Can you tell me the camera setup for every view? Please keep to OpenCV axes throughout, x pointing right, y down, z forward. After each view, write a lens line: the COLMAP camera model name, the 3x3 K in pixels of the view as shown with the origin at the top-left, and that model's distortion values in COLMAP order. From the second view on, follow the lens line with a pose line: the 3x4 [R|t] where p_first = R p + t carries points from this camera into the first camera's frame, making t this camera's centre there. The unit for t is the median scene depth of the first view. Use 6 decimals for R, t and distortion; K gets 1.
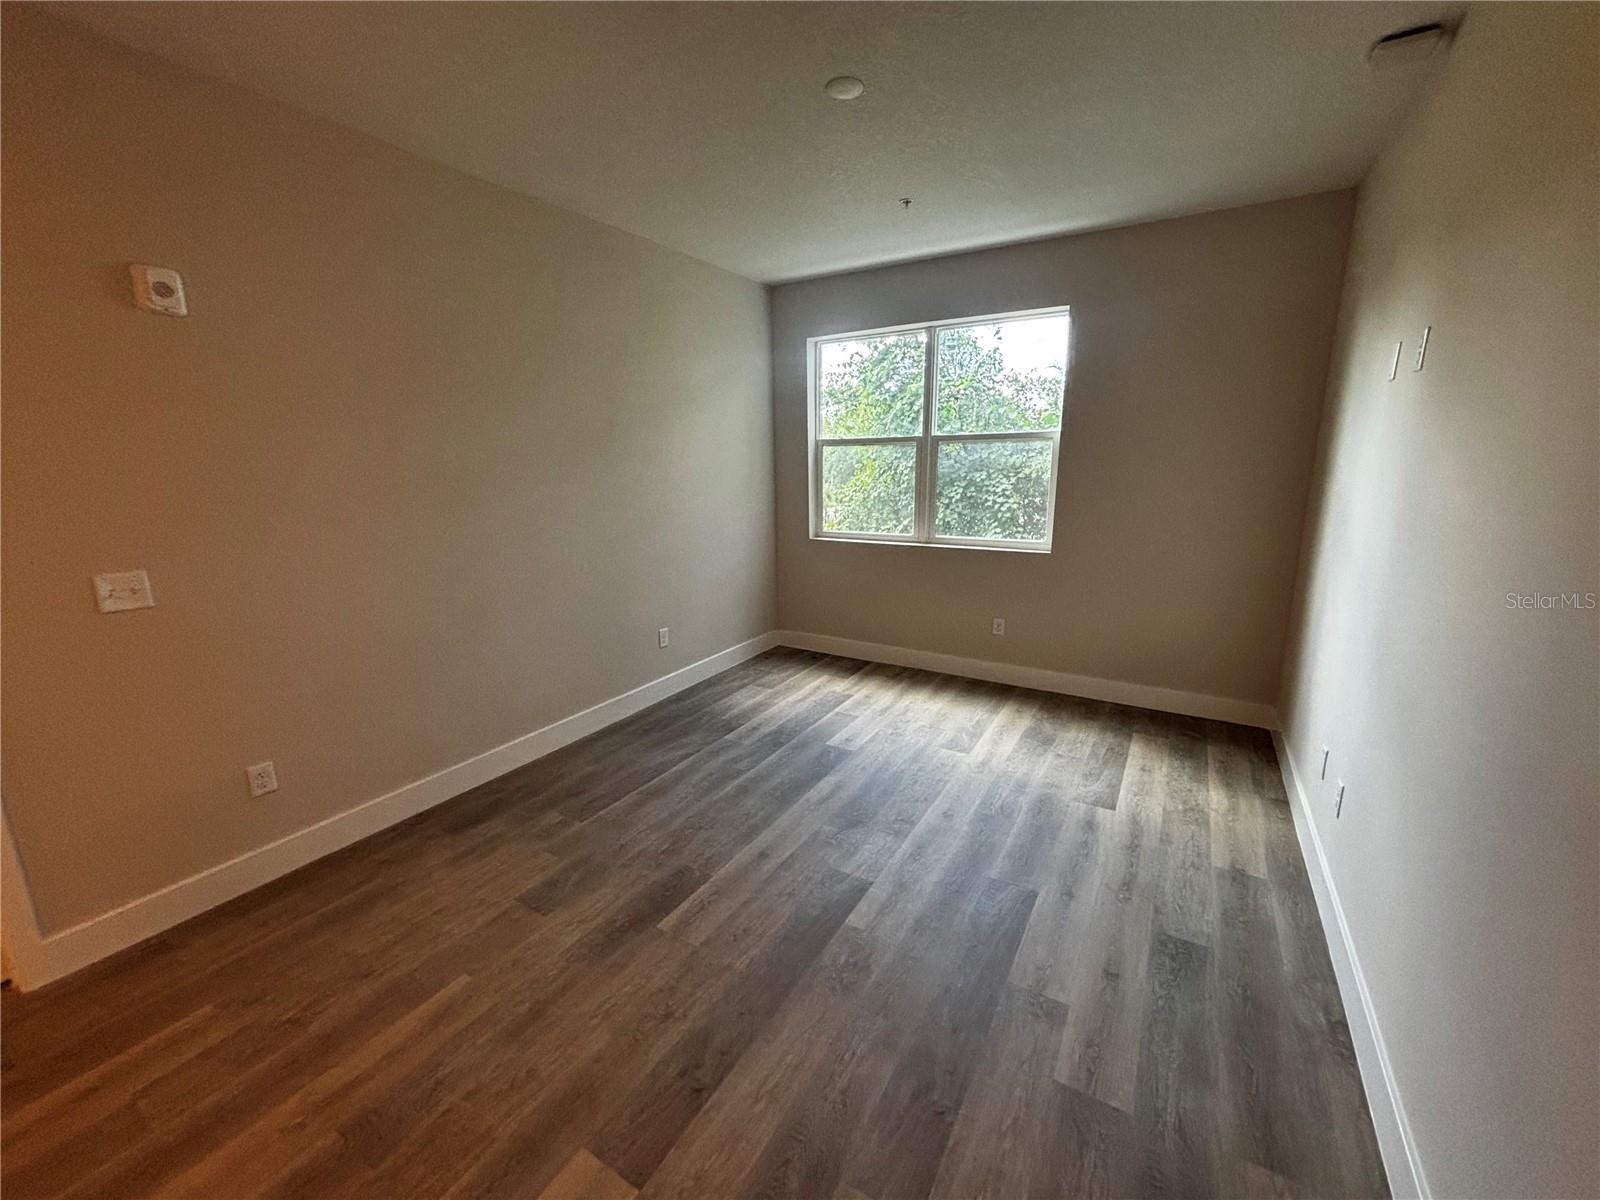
lens RADIAL K [[647.3, 0, 800.0], [0, 647.3, 600.0], [0, 0, 1]] dist [0.008396, 0.000040]
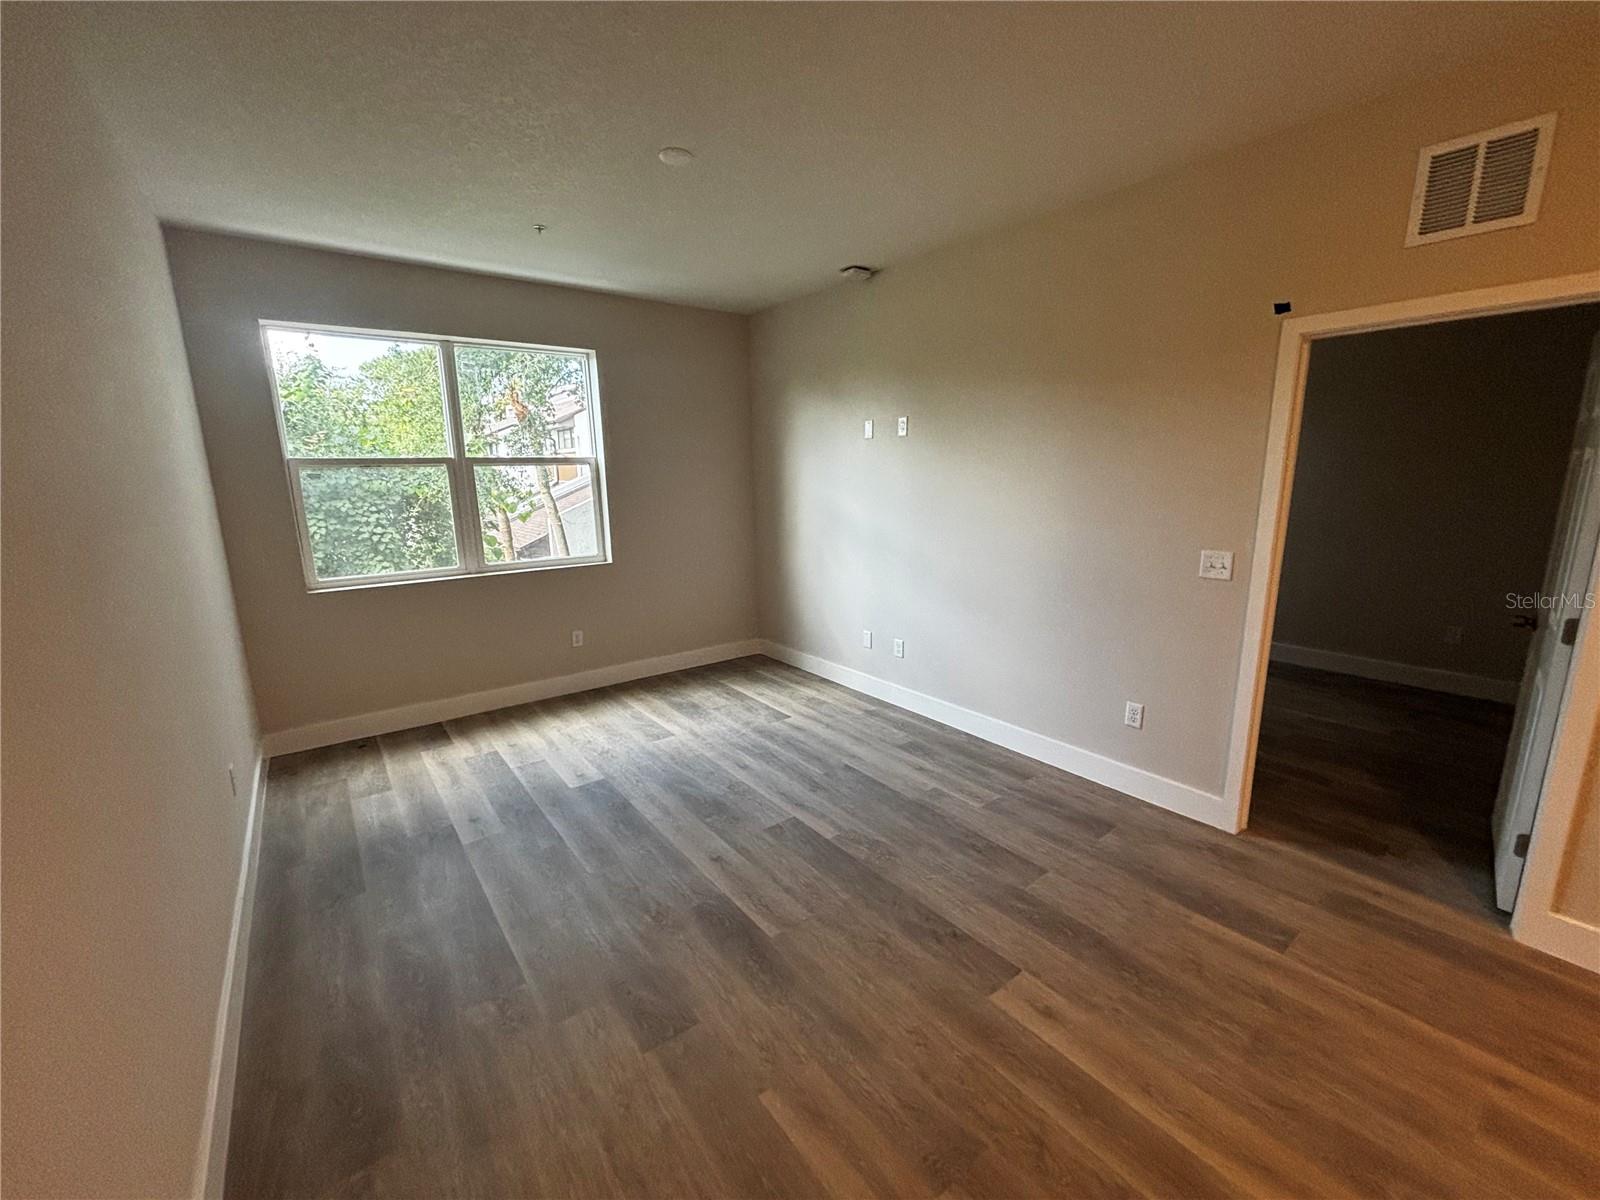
lens RADIAL K [[652.1, 0, 804.8], [0, 652.1, 599.1], [0, 0, 1]] dist [0.007352, -0.000272]
pose [[0.367253, -0.180545, 0.912430, -0.602637], [0.218366, 0.970298, 0.104103, -0.058646], [-0.904125, 0.161012, 0.395769, 0.273729]]
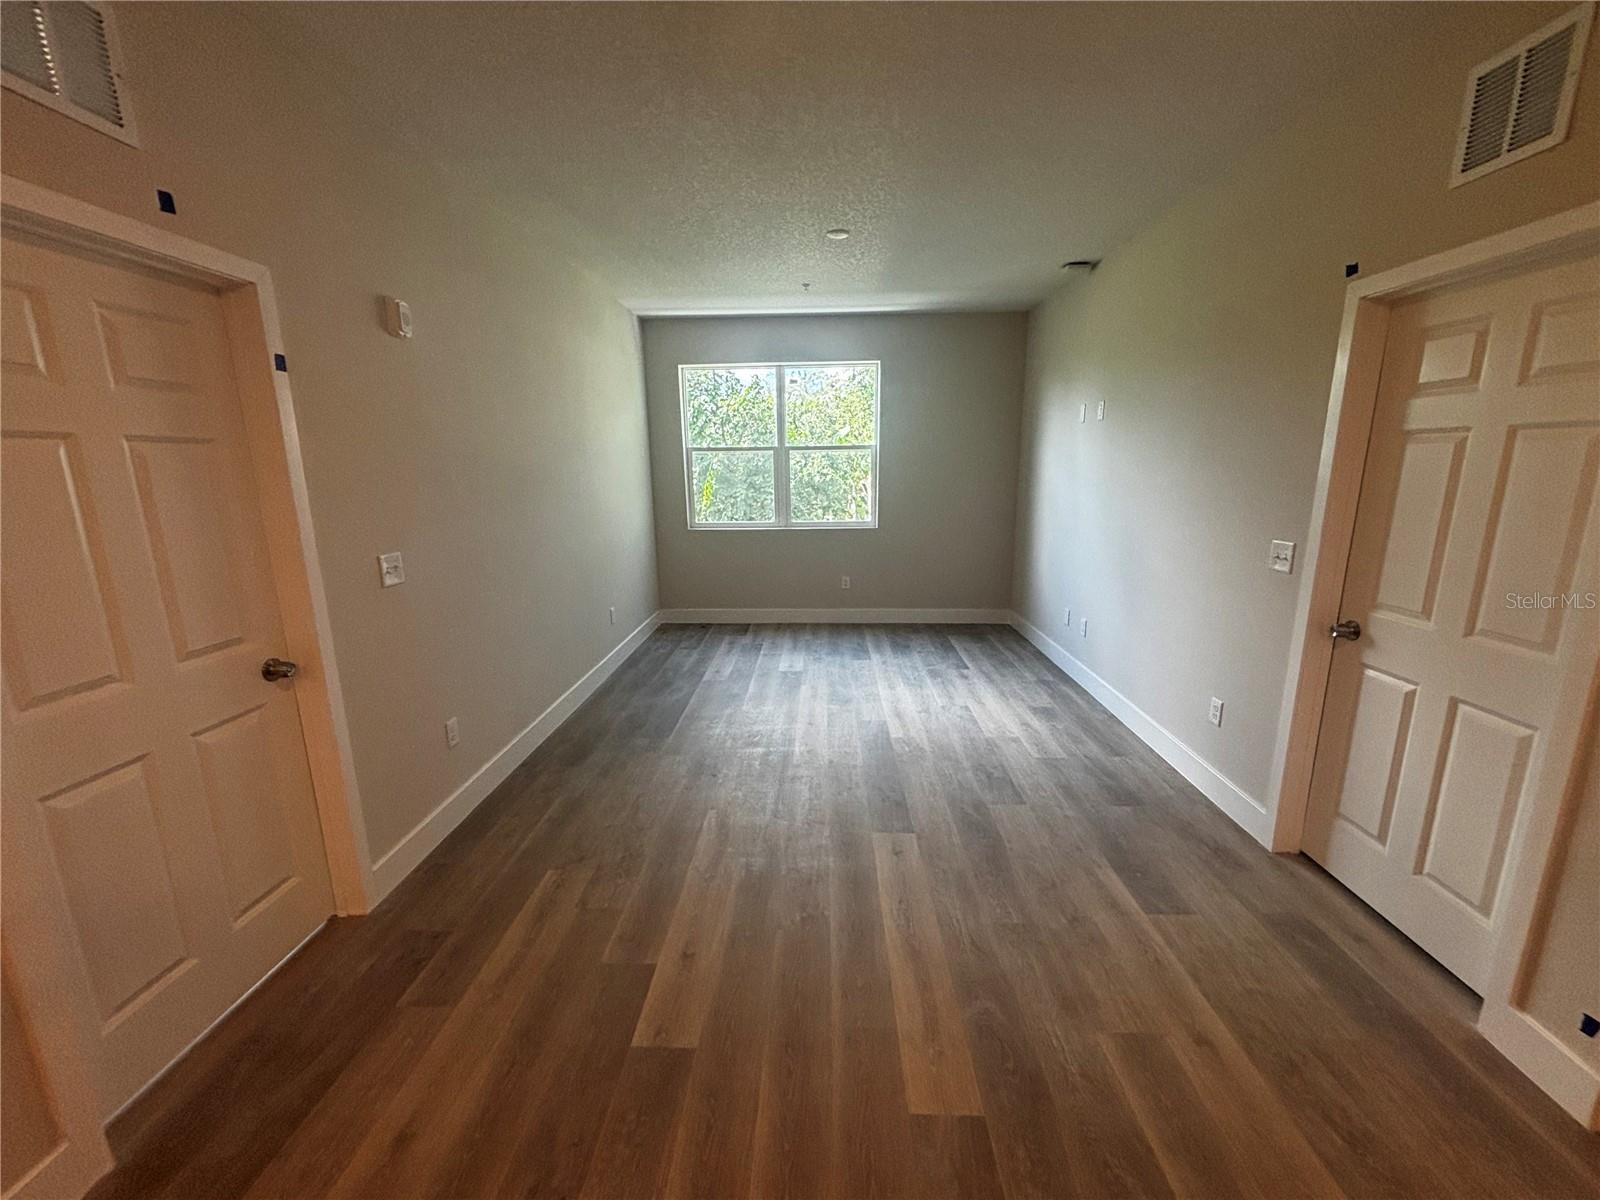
lens RADIAL K [[647.3, 0, 800.0], [0, 647.3, 600.0], [0, 0, 1]] dist [0.008396, 0.000040]
pose [[0.874514, -0.104045, 0.473709, -0.517229], [0.112368, 0.993608, 0.010793, 0.061597], [-0.471804, 0.043791, 0.880615, -0.209074]]
